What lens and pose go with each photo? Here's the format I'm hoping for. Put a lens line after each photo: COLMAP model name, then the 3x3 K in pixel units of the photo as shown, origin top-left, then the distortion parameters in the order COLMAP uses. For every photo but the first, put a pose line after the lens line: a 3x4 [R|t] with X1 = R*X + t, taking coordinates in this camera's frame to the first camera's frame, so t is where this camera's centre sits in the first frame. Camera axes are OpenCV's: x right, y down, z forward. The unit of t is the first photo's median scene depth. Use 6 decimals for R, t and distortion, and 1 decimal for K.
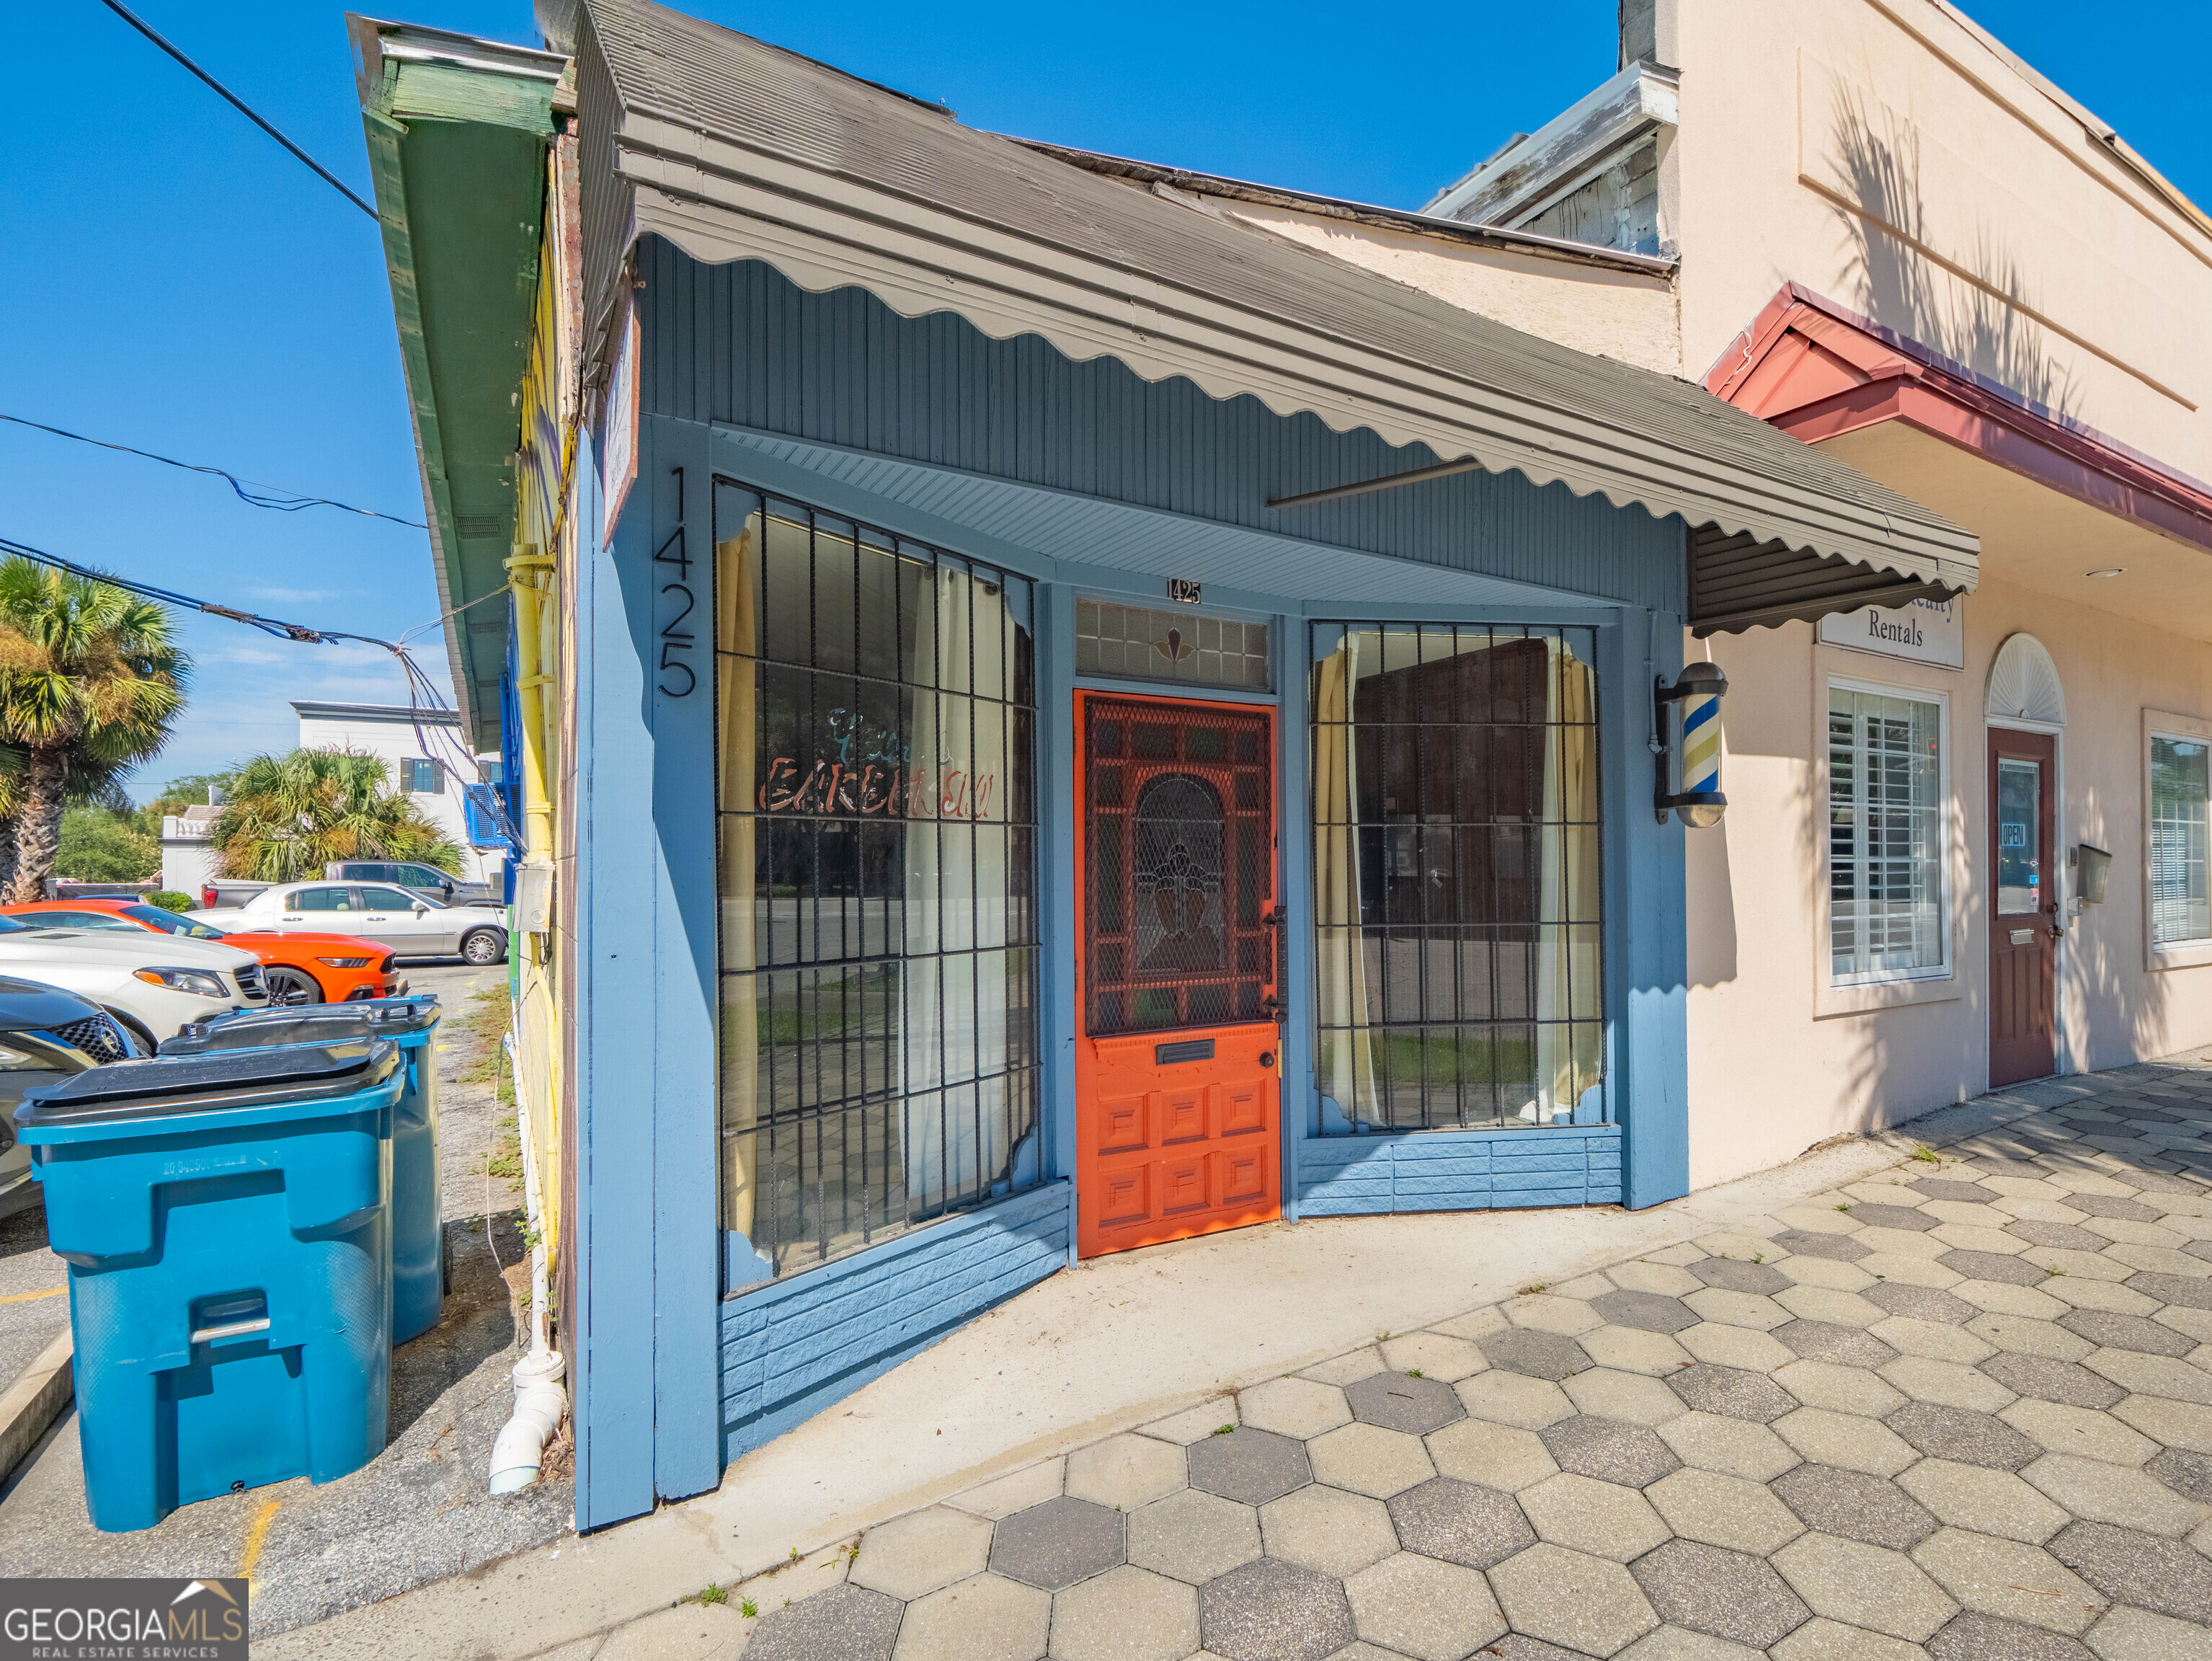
lens RADIAL K [[1103.8, 0, 1171.1], [0, 1103.8, 873.6], [0, 0, 1]] dist [0.005207, -0.007258]
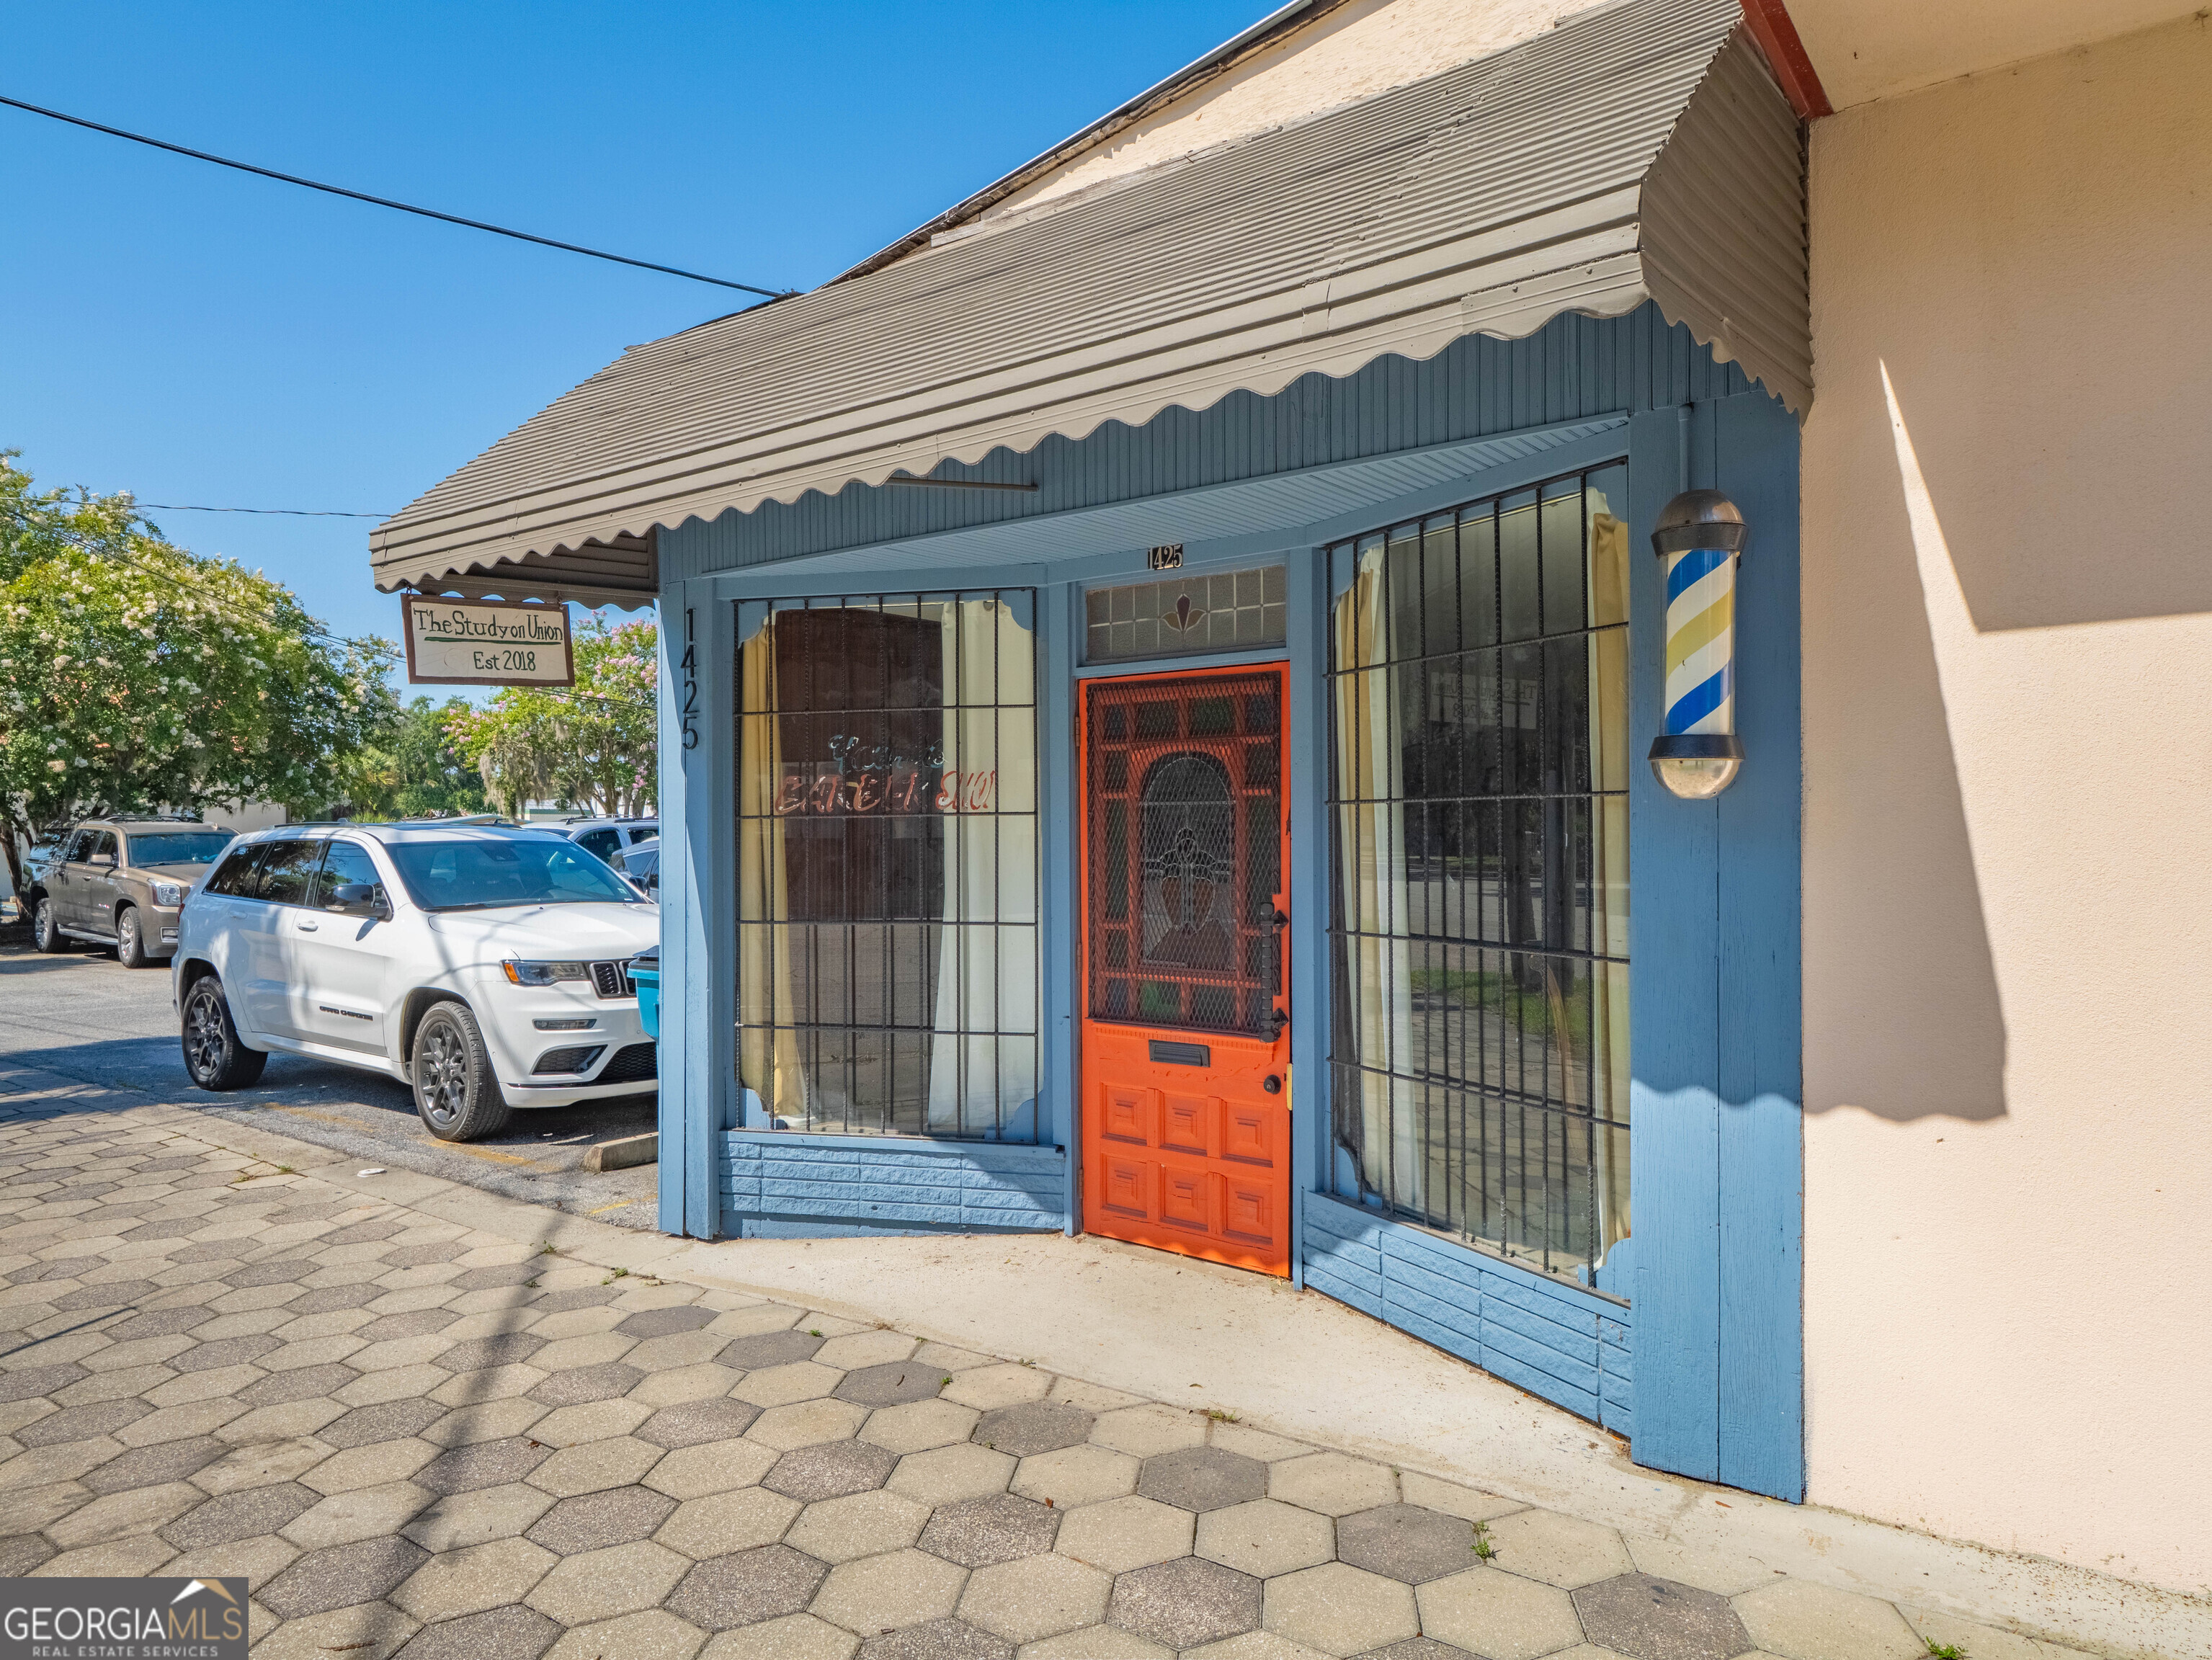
lens RADIAL K [[1391.3, 0, 1108.4], [0, 1391.3, 837.9], [0, 0, 1]] dist [-0.000022, 0.000416]
pose [[0.363270, 0.011203, -0.931616, 1.067708], [-0.000433, 0.999930, 0.011856, -0.032682], [0.931684, -0.003904, 0.363249, 0.517932]]
